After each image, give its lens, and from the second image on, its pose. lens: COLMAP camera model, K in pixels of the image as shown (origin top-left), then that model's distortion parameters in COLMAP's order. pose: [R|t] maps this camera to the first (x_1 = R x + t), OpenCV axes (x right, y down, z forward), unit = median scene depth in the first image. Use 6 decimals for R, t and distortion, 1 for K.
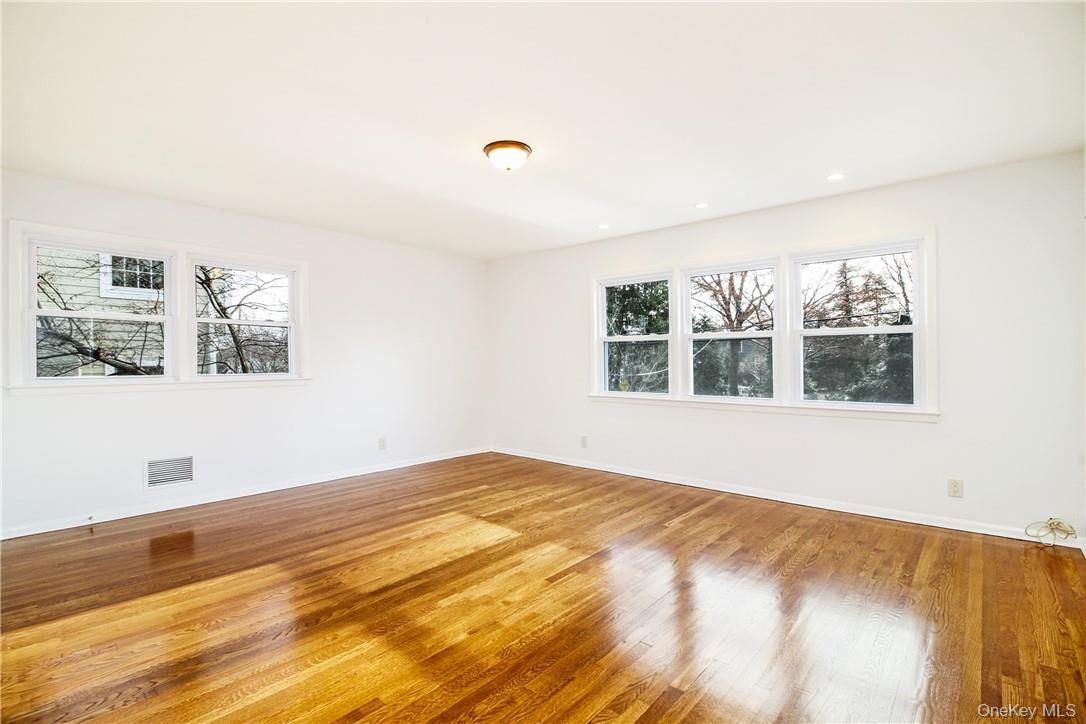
lens RADIAL K [[516.1, 0, 541.8], [0, 516.1, 360.4], [0, 0, 1]] dist [0.014039, -0.013204]
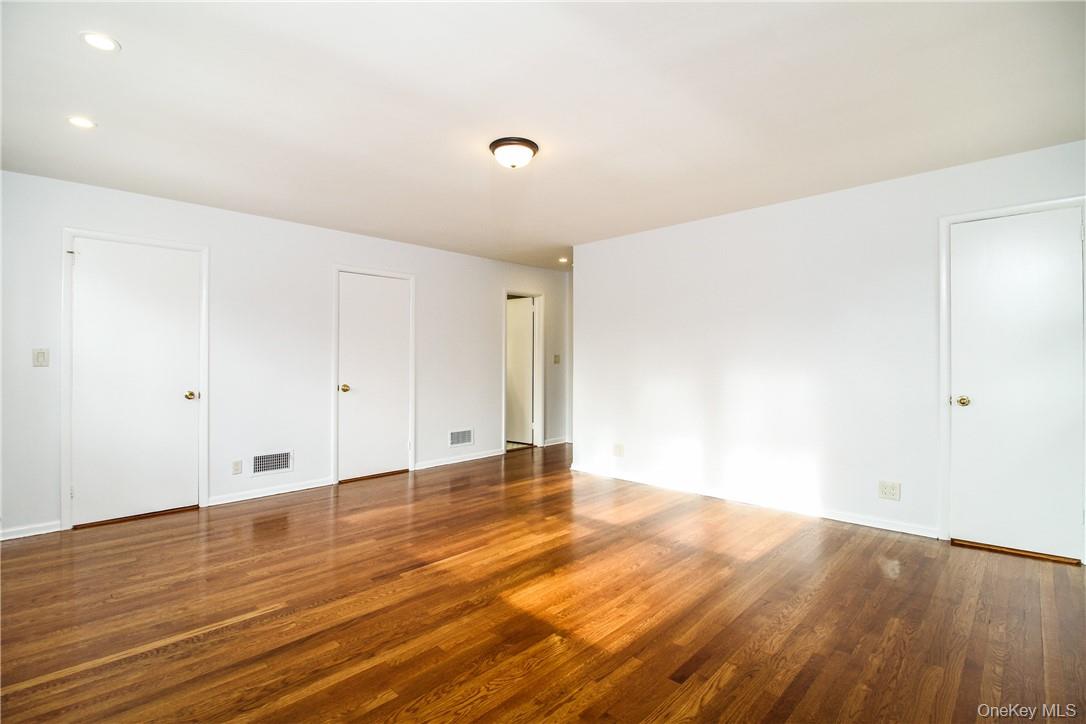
lens RADIAL K [[516.1, 0, 541.8], [0, 516.1, 360.4], [0, 0, 1]] dist [0.014039, -0.013204]
pose [[-0.998438, 0.004614, 0.055684, -0.145290], [0.004622, 0.999989, 0.000001, -0.003360], [-0.055684, 0.000258, -0.998448, 1.729011]]
